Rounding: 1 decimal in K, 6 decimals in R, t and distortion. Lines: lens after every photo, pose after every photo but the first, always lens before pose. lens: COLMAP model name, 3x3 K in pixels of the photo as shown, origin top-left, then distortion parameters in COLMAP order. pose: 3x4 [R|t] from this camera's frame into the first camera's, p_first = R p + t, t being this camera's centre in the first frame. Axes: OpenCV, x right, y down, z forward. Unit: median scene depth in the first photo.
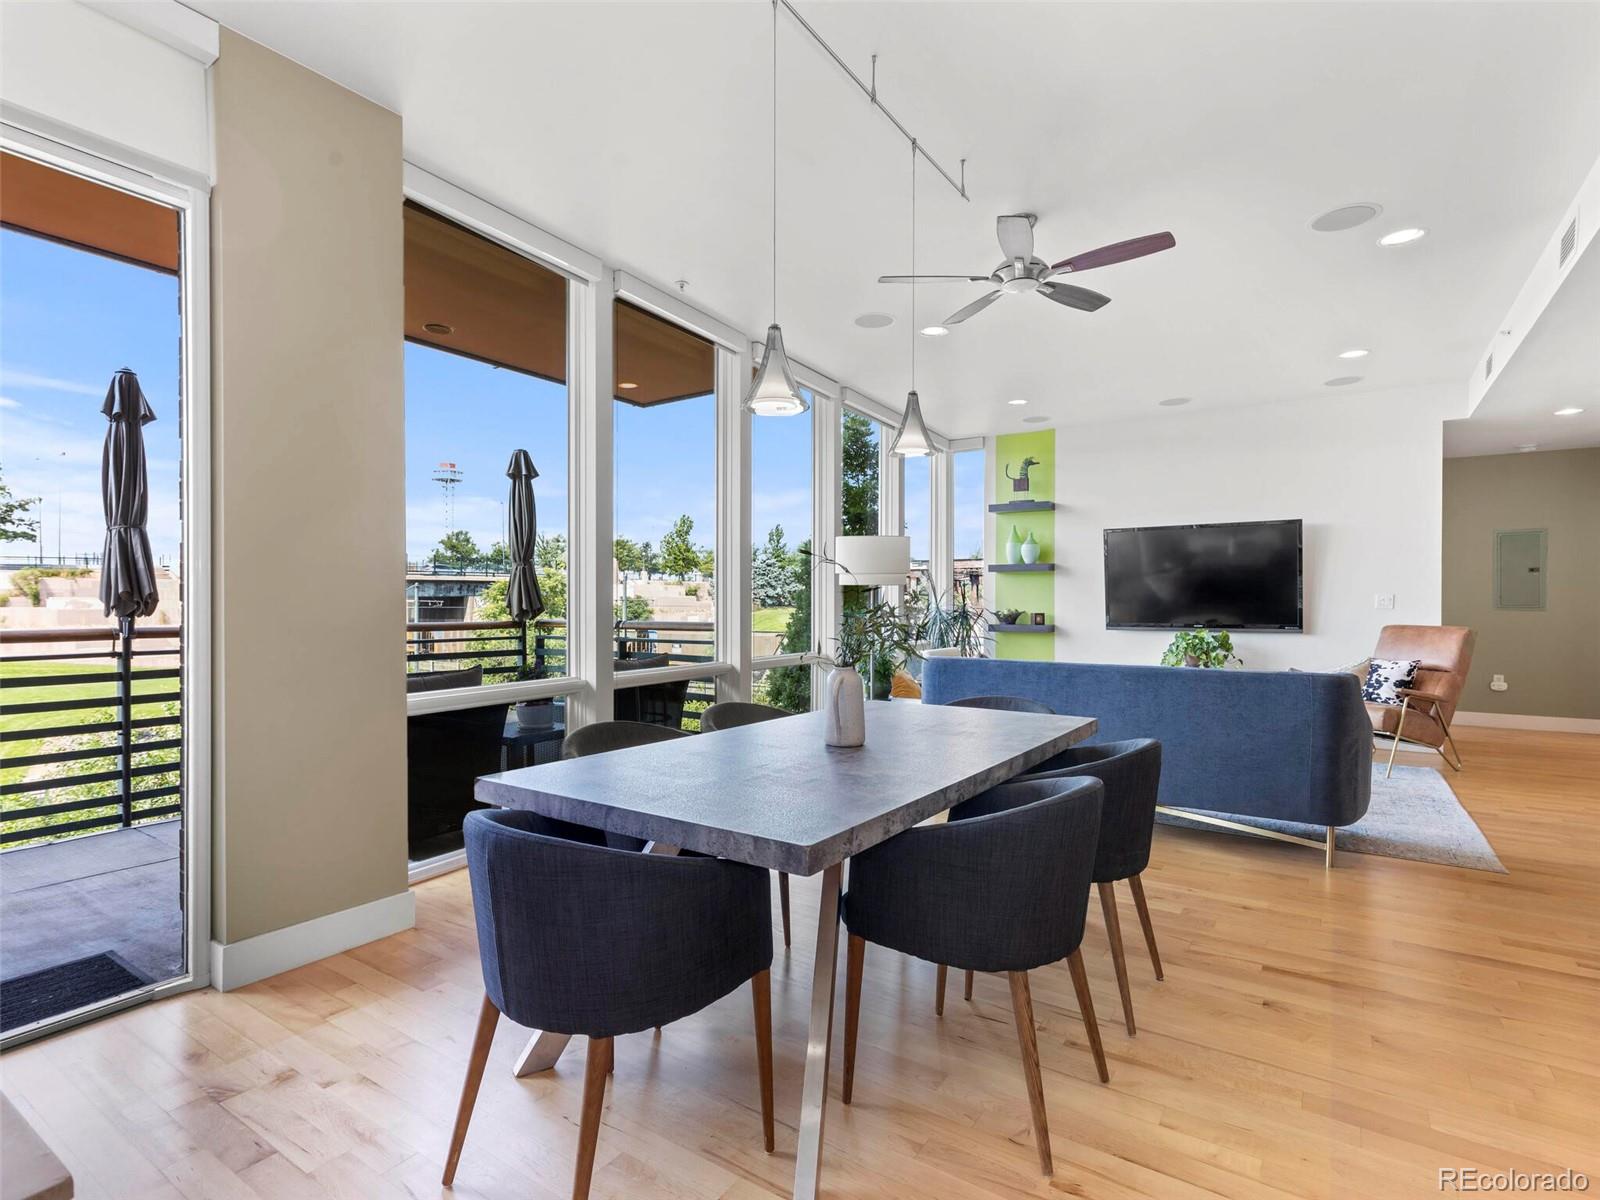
lens RADIAL K [[804.9, 0, 800.7], [0, 804.9, 607.1], [0, 0, 1]] dist [0.005596, -0.001656]
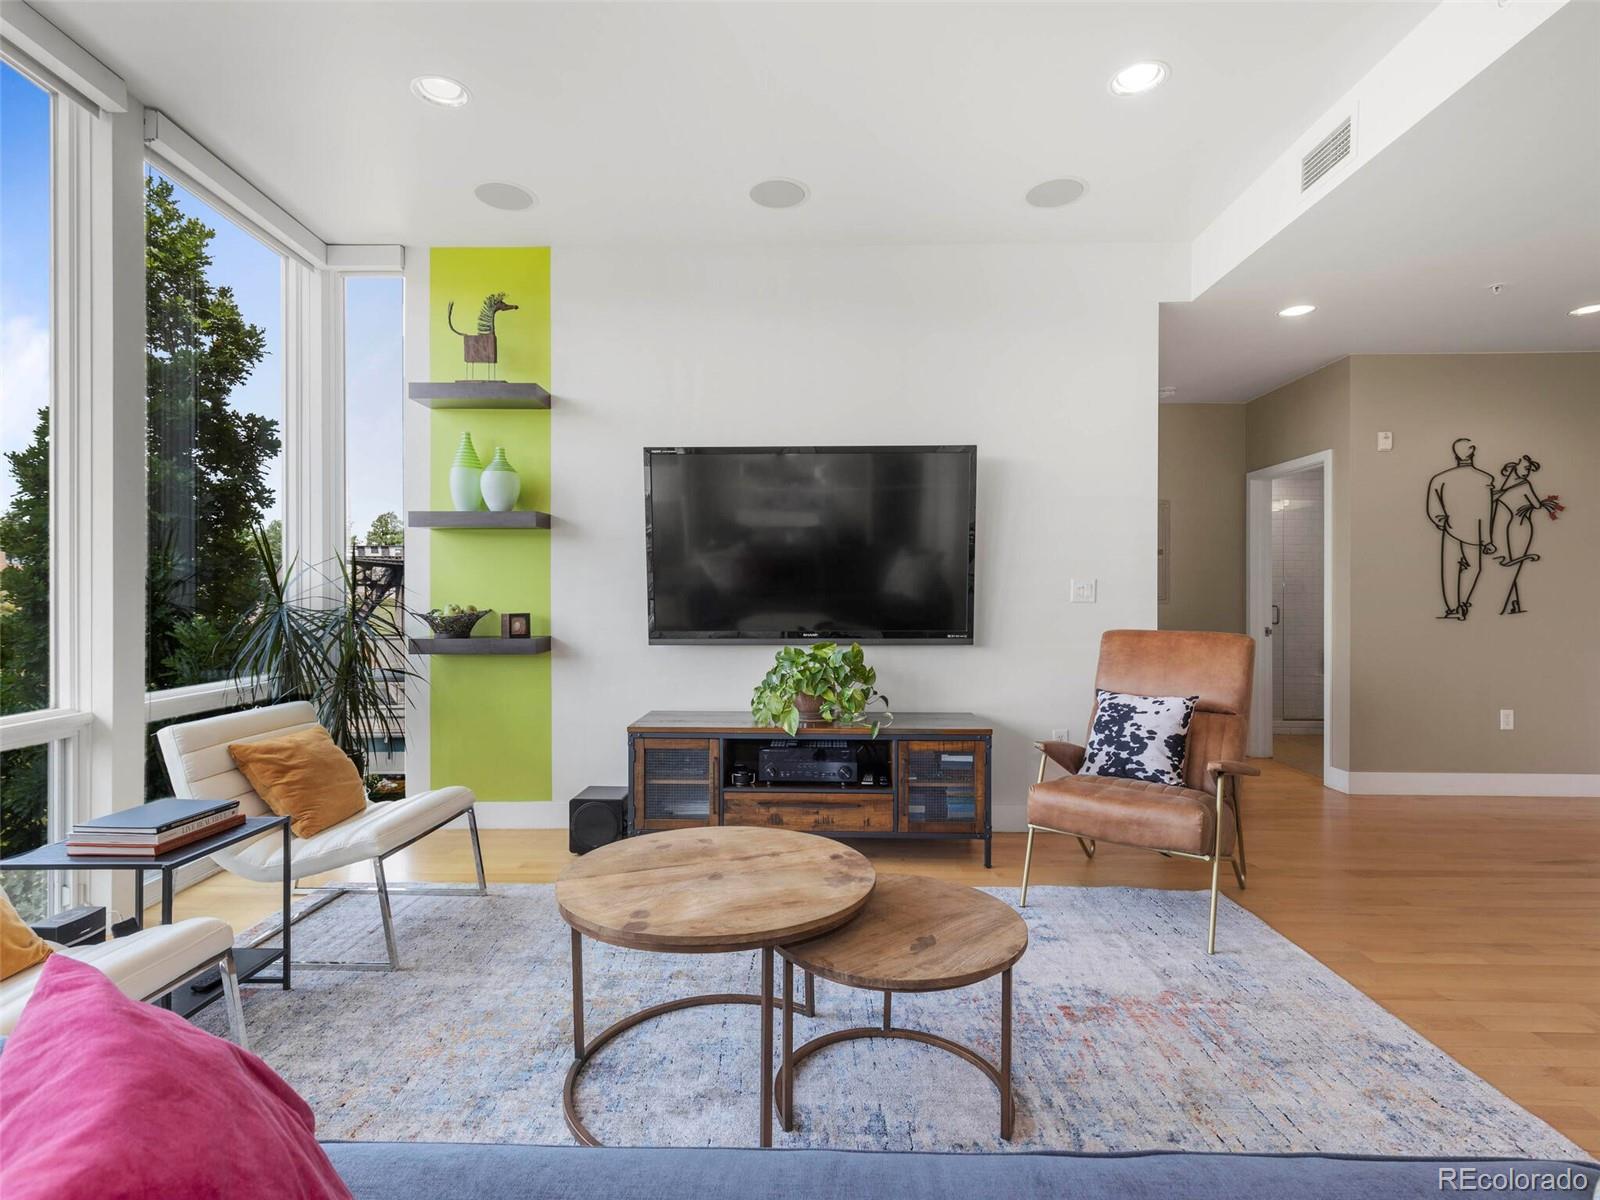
lens RADIAL K [[804.9, 0, 807.7], [0, 804.9, 599.2], [0, 0, 1]] dist [0.005596, -0.001656]
pose [[0.841925, -0.001894, 0.539591, 0.206523], [0.002721, 0.999996, -0.000735, -0.000175], [-0.539588, 0.002087, 0.841927, 0.565274]]
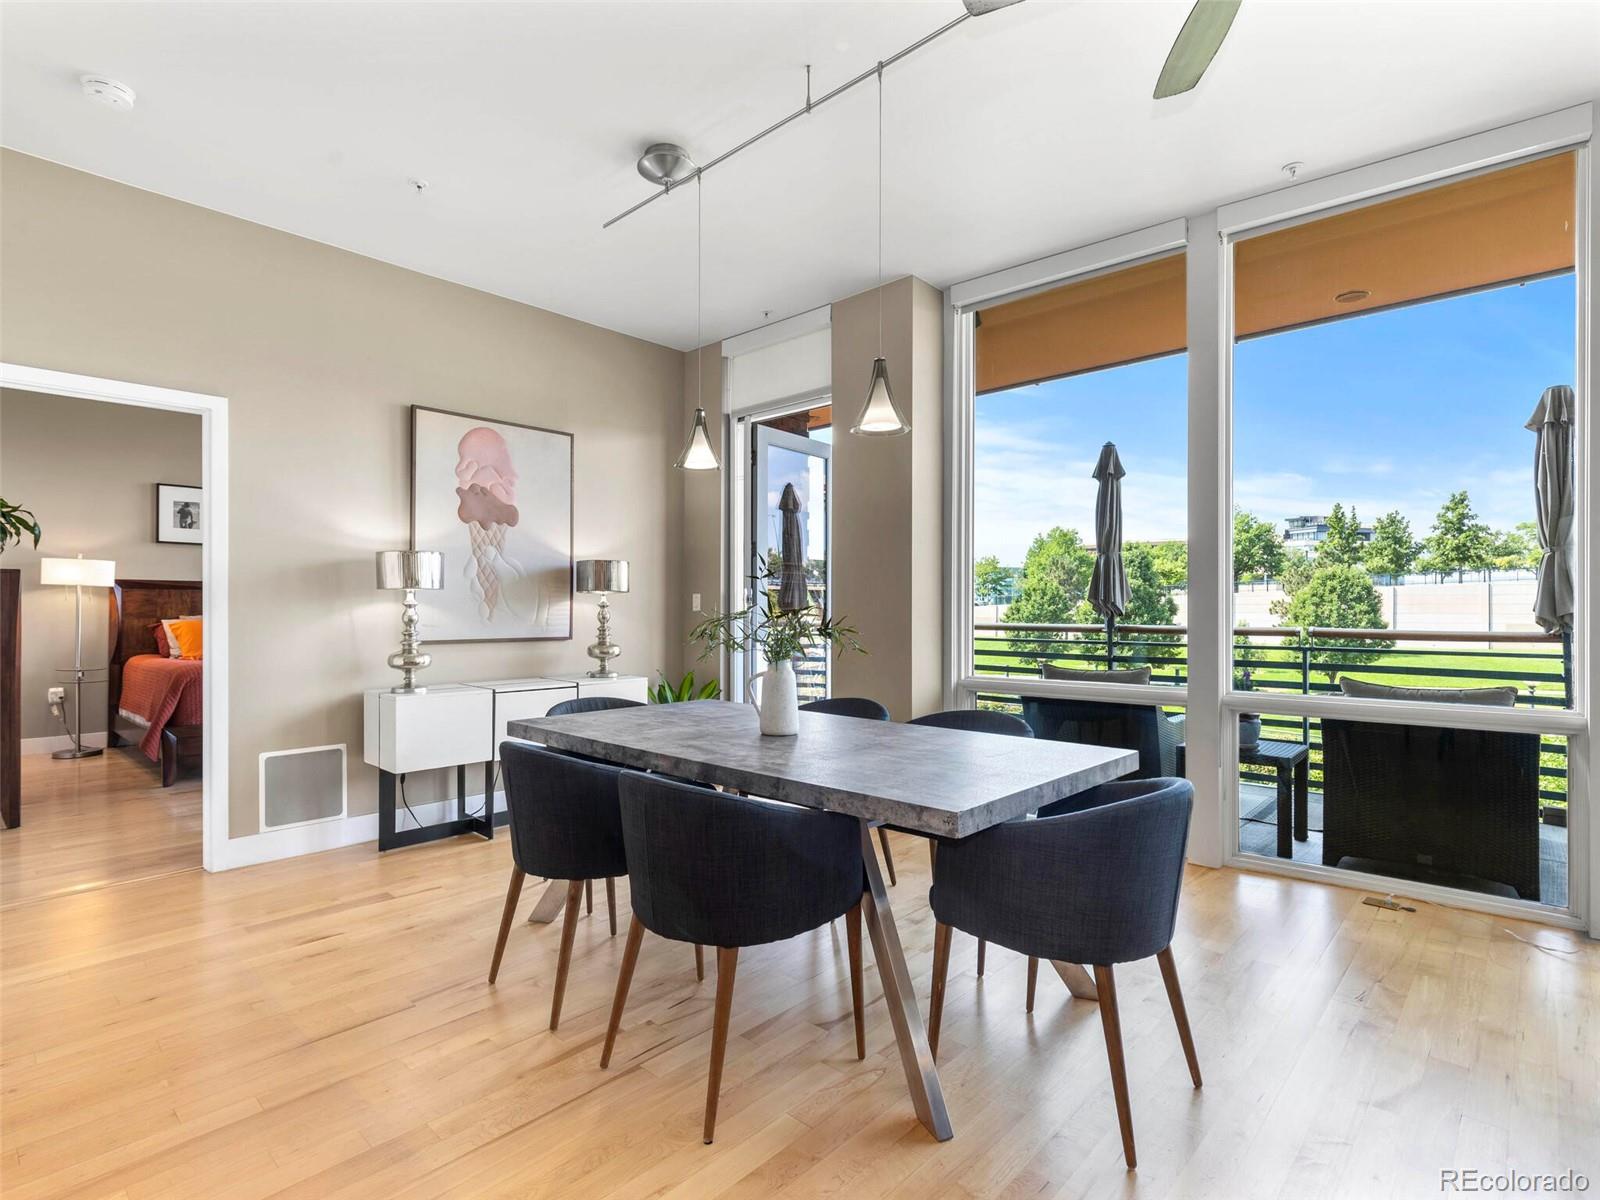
lens RADIAL K [[804.9, 0, 798.9], [0, 804.9, 606.4], [0, 0, 1]] dist [0.005596, -0.001656]
pose [[-0.155700, -0.003834, -0.987797, 0.406901], [-0.003880, 0.999987, -0.003269, 0.000619], [0.987797, 0.003324, -0.155713, 0.429111]]
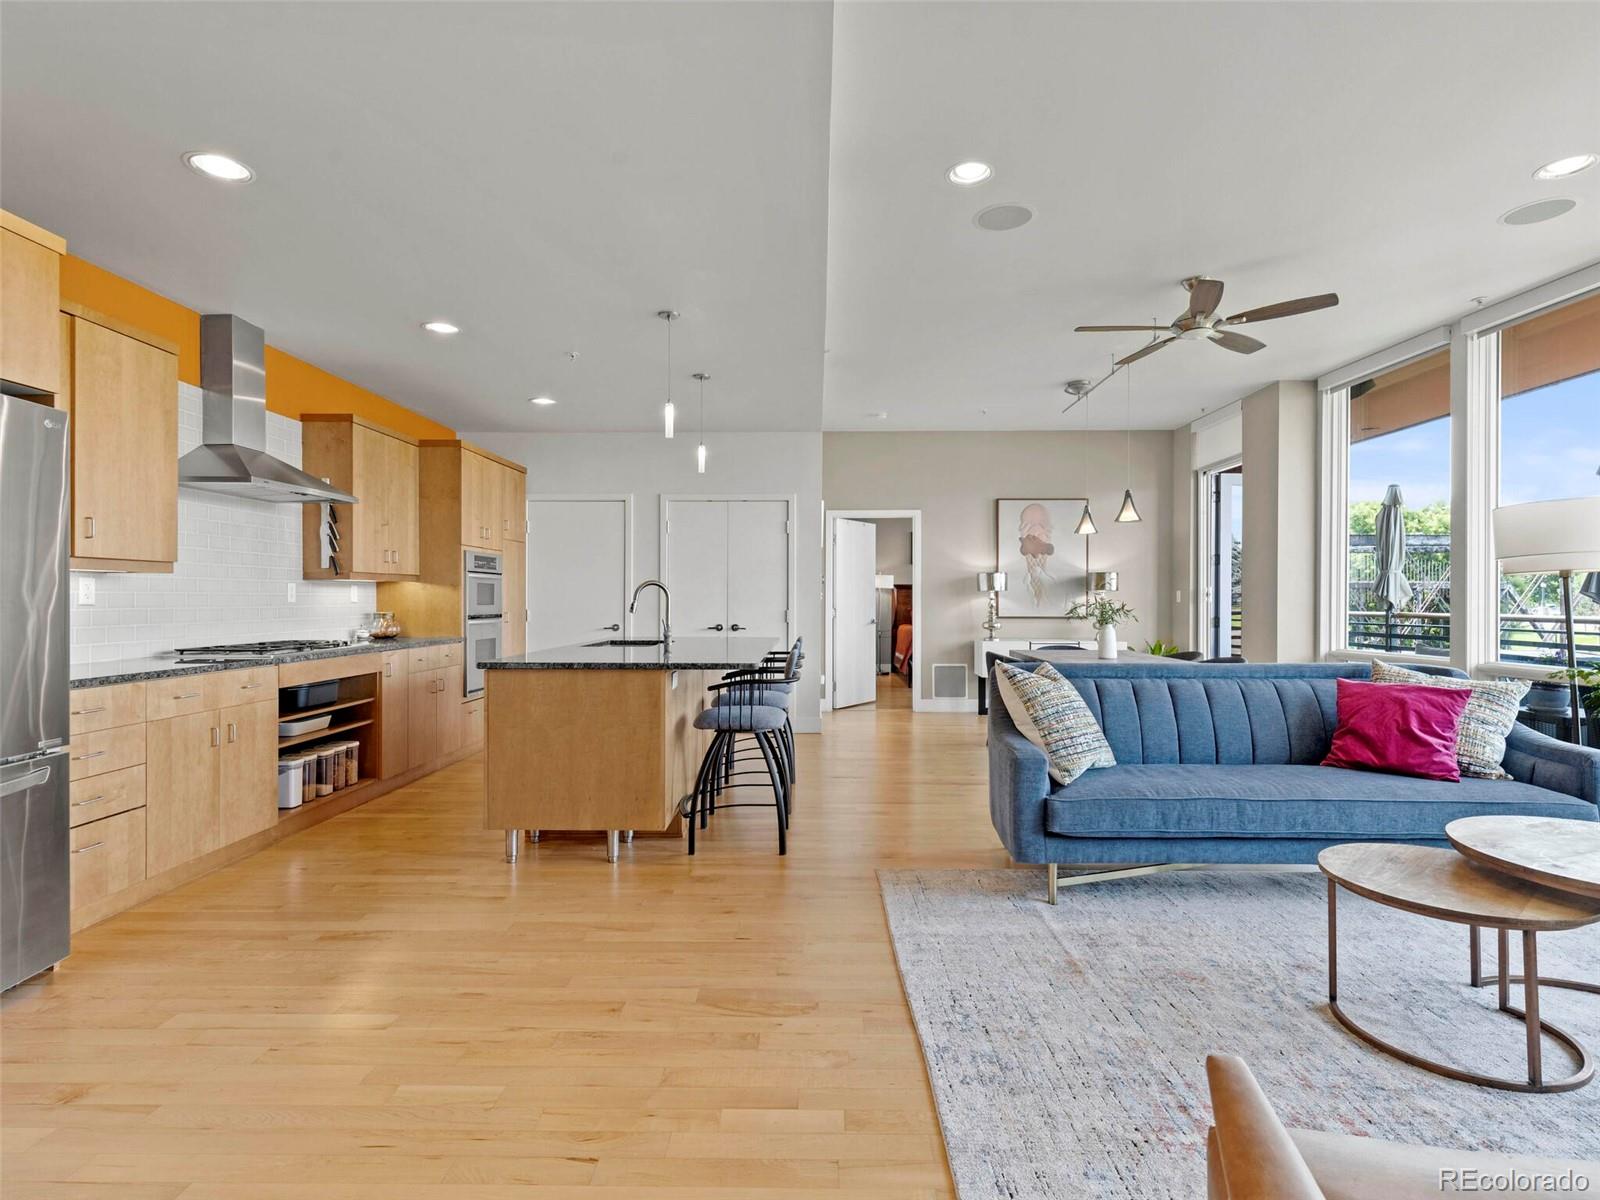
lens RADIAL K [[804.9, 0, 803.7], [0, 804.9, 596.2], [0, 0, 1]] dist [0.005596, -0.001656]
pose [[-0.838250, -0.003572, -0.545275, 0.752759], [-0.003465, 0.999993, -0.001224, -0.002020], [0.545275, 0.000863, -0.838257, 0.897614]]
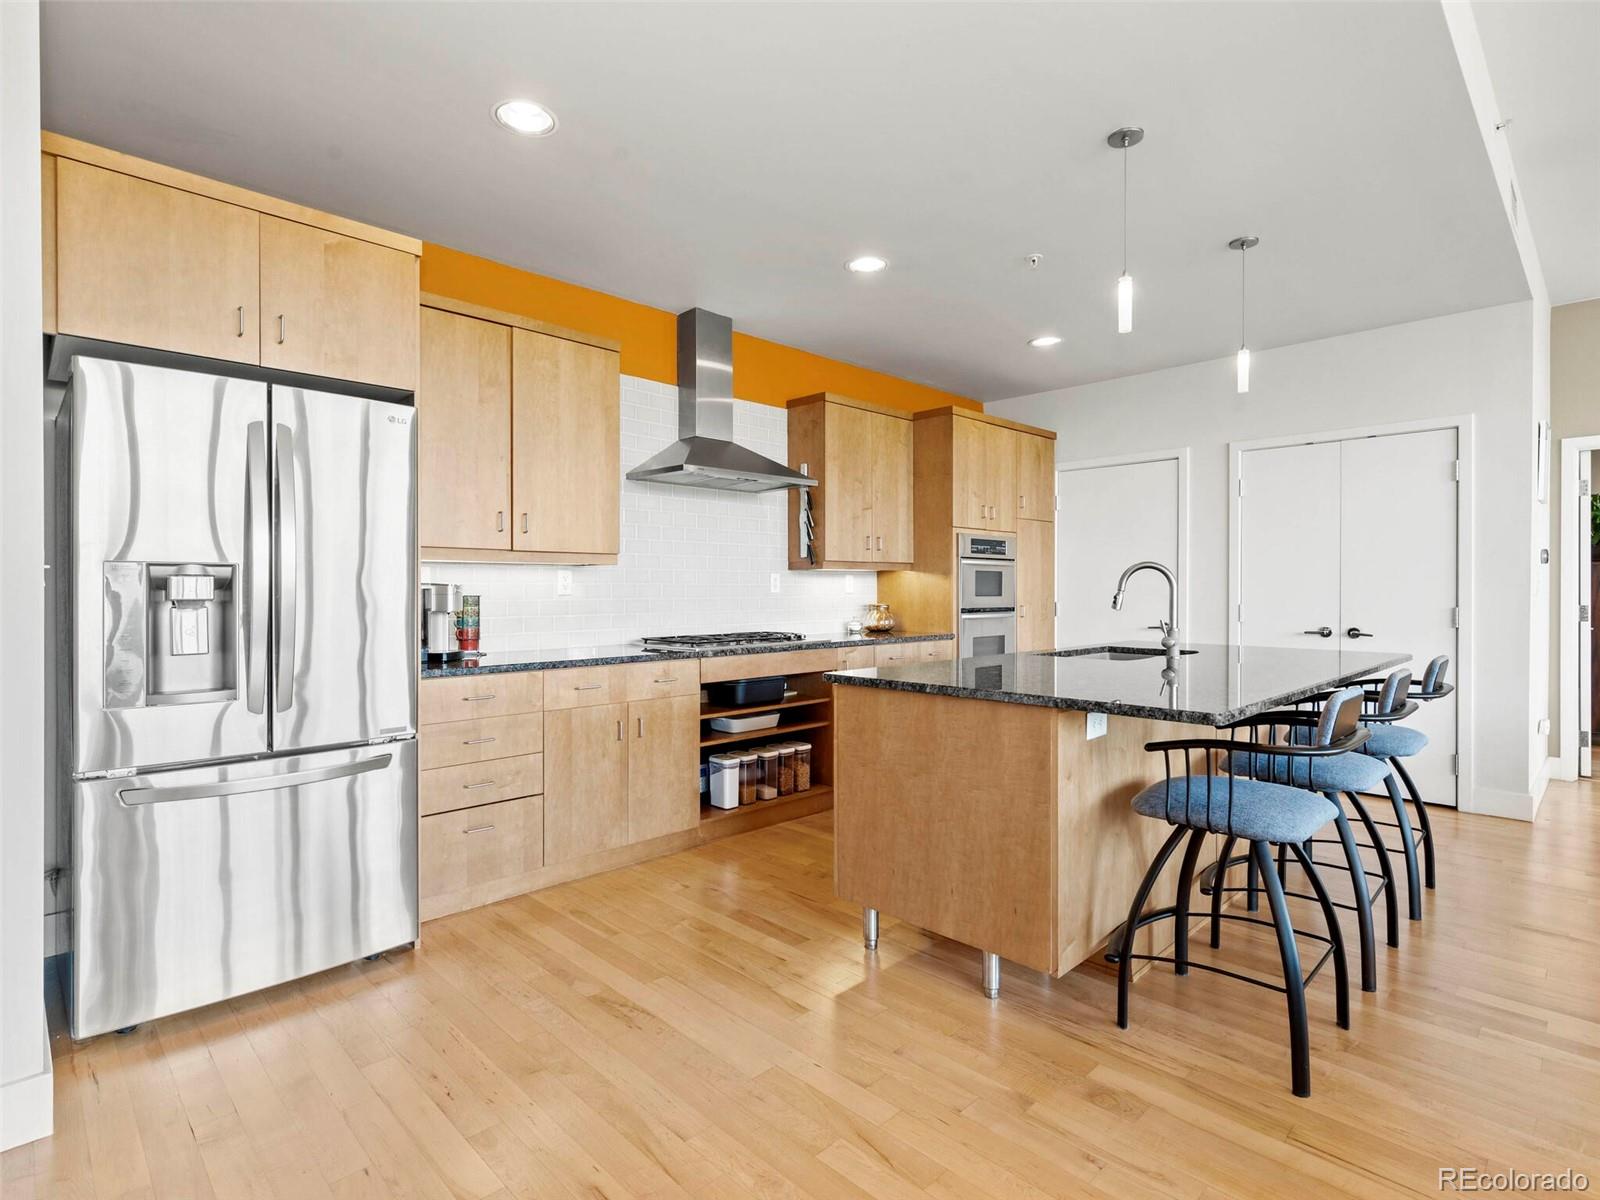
lens RADIAL K [[804.9, 0, 802.5], [0, 804.9, 590.4], [0, 0, 1]] dist [0.005596, -0.001656]
pose [[-0.980312, -0.000545, 0.197455, 0.585078], [0.000404, 0.999989, 0.004768, -0.001522], [-0.197456, 0.004754, -0.980300, 0.741291]]
